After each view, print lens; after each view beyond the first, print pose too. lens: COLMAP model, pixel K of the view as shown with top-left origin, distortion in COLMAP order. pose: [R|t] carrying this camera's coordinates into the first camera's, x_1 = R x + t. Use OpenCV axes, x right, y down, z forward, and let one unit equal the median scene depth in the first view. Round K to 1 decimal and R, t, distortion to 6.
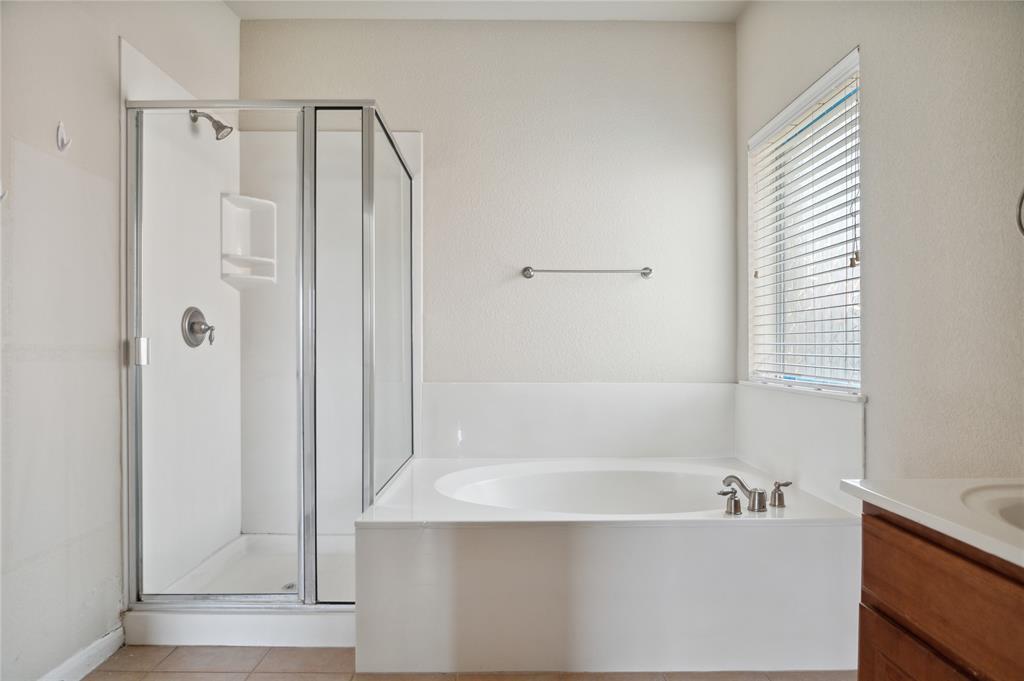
lens RADIAL K [[565.9, 0, 512.5], [0, 565.9, 345.3], [0, 0, 1]] dist [-0.008456, -0.000834]
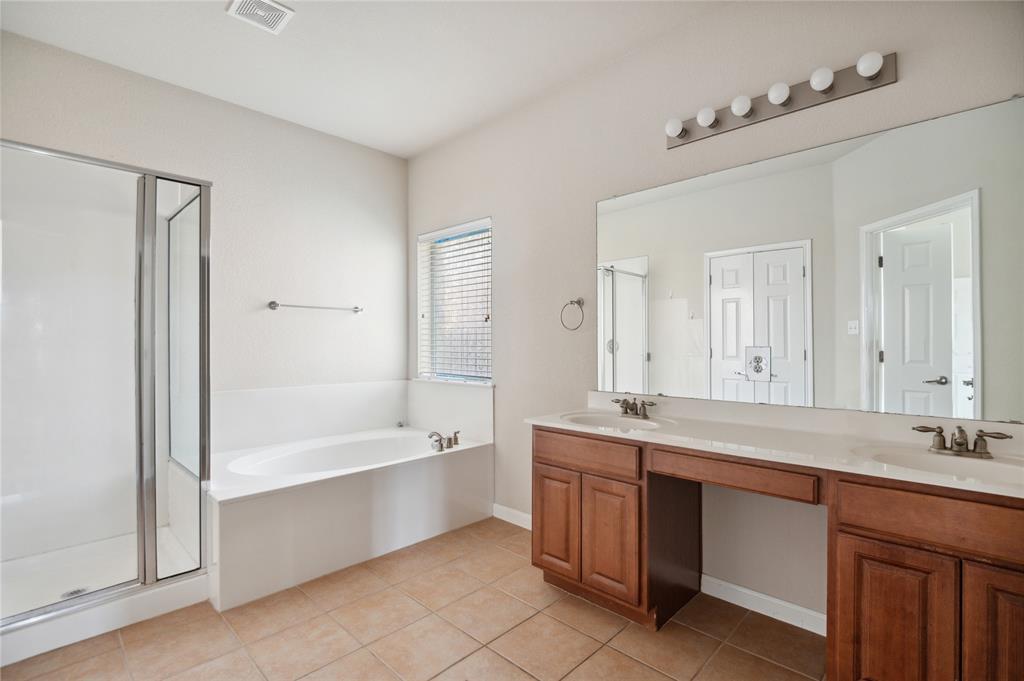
lens RADIAL K [[473.8, 0, 513.1], [0, 473.8, 341.5], [0, 0, 1]] dist [0.005472, 0.000781]
pose [[0.707958, 0.002045, 0.706252, -0.524777], [0.000122, 0.999995, -0.003018, -0.058695], [-0.706254, 0.002223, 0.707955, -0.276509]]
